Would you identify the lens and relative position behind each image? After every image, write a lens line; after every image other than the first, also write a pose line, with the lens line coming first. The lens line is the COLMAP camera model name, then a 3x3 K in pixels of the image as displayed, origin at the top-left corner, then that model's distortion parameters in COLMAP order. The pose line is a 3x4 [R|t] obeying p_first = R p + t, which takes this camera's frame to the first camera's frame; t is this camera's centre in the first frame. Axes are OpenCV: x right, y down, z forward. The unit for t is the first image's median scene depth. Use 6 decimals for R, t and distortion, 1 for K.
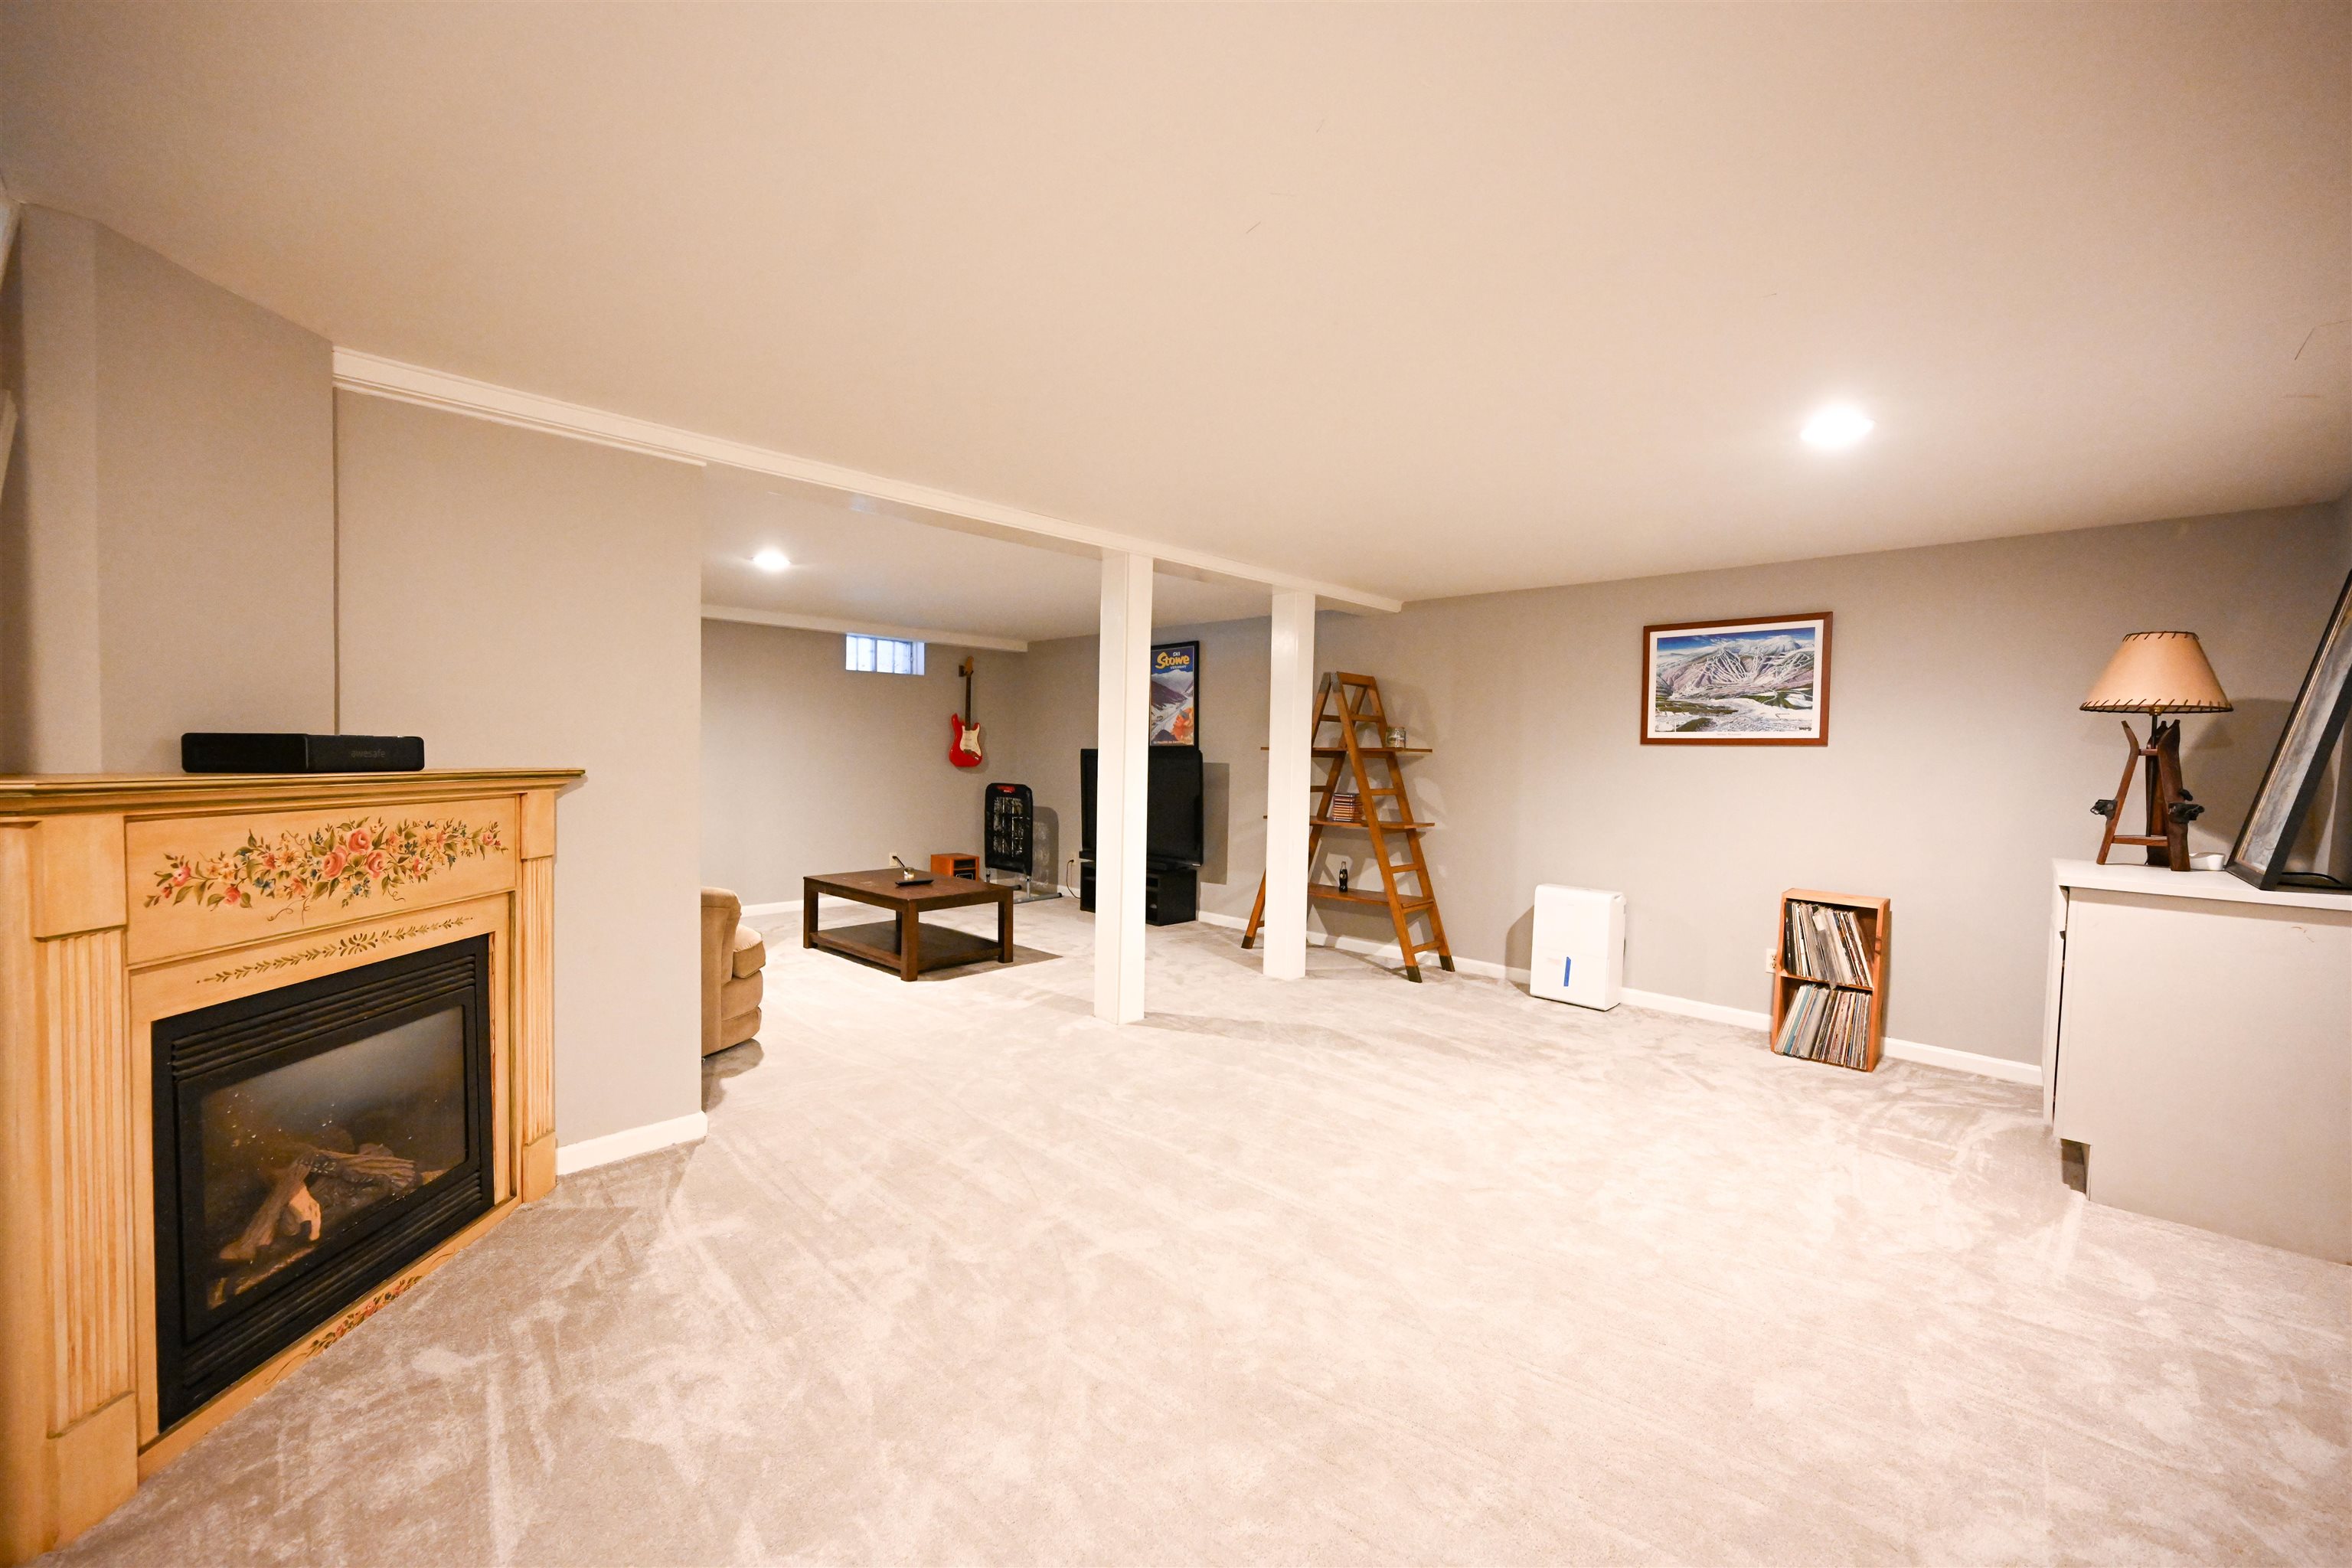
lens RADIAL K [[937.1, 0, 1188.2], [0, 937.1, 786.1], [0, 0, 1]] dist [-0.002519, -0.000630]
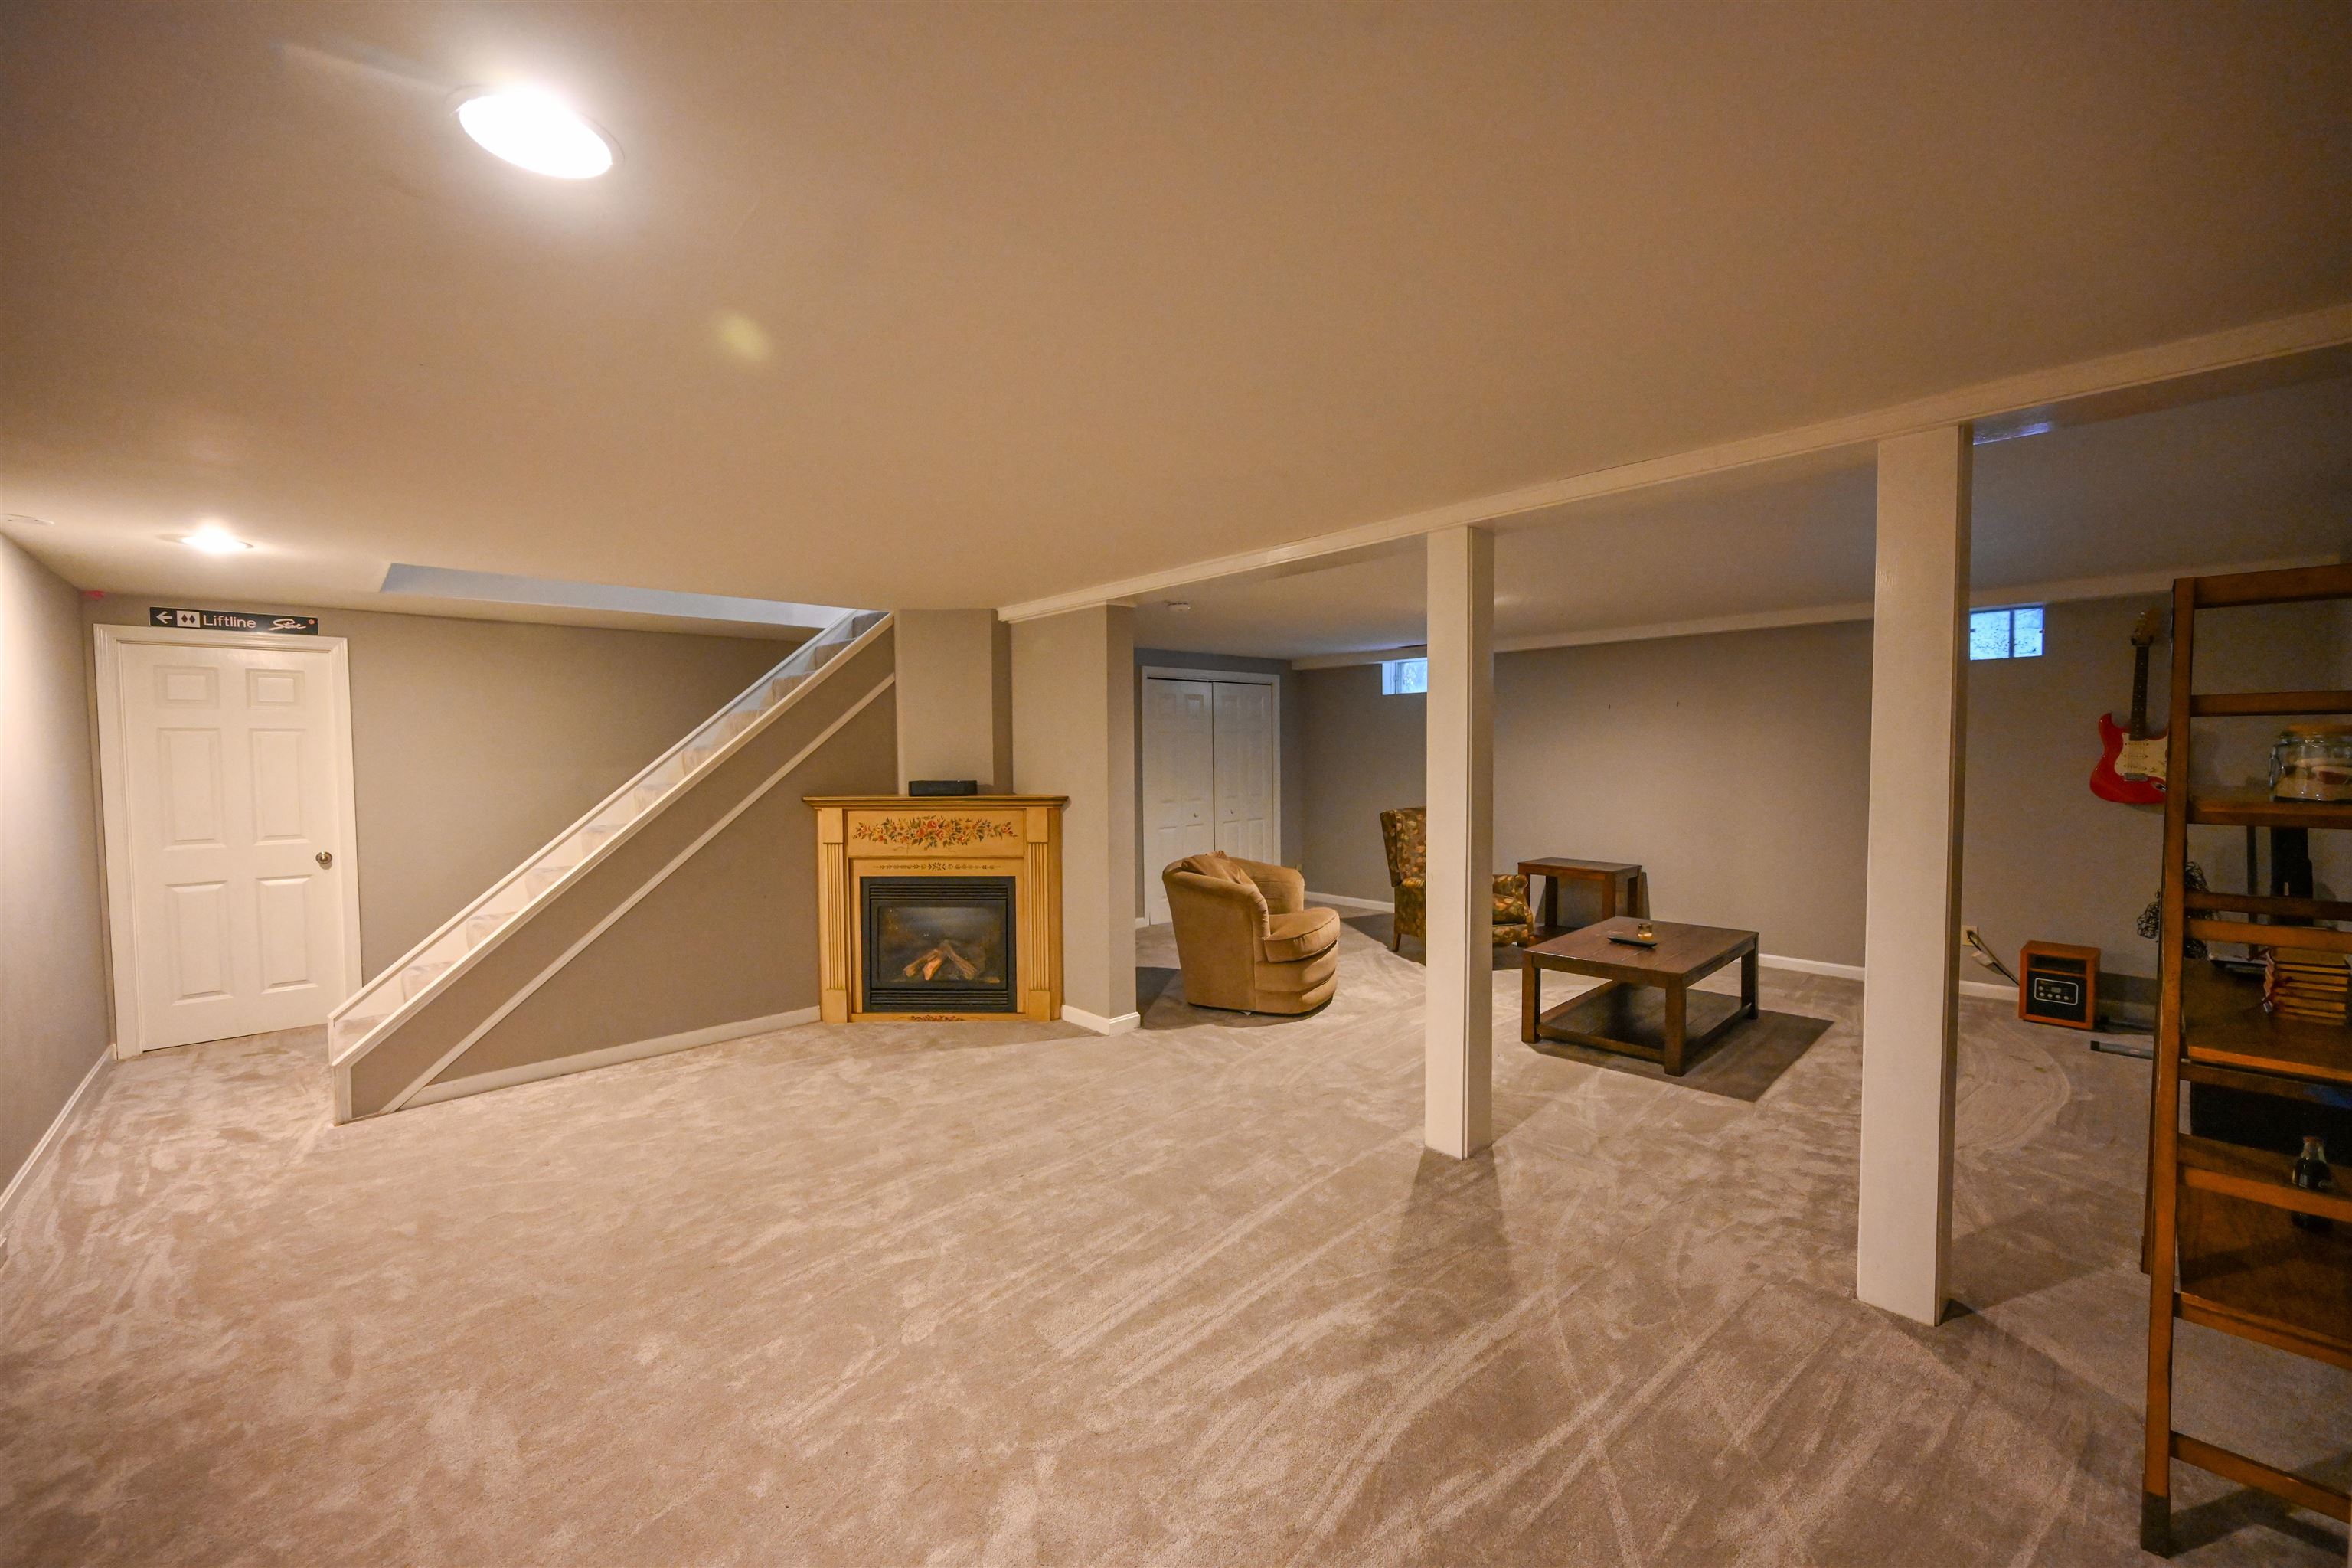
lens RADIAL K [[937.1, 0, 1188.1], [0, 937.1, 778.4], [0, 0, 1]] dist [-0.002519, -0.000630]
pose [[-0.056414, 0.020533, -0.998196, 1.283438], [-0.026722, 0.999399, 0.022068, -0.112749], [0.998050, 0.027918, -0.055832, 1.513193]]
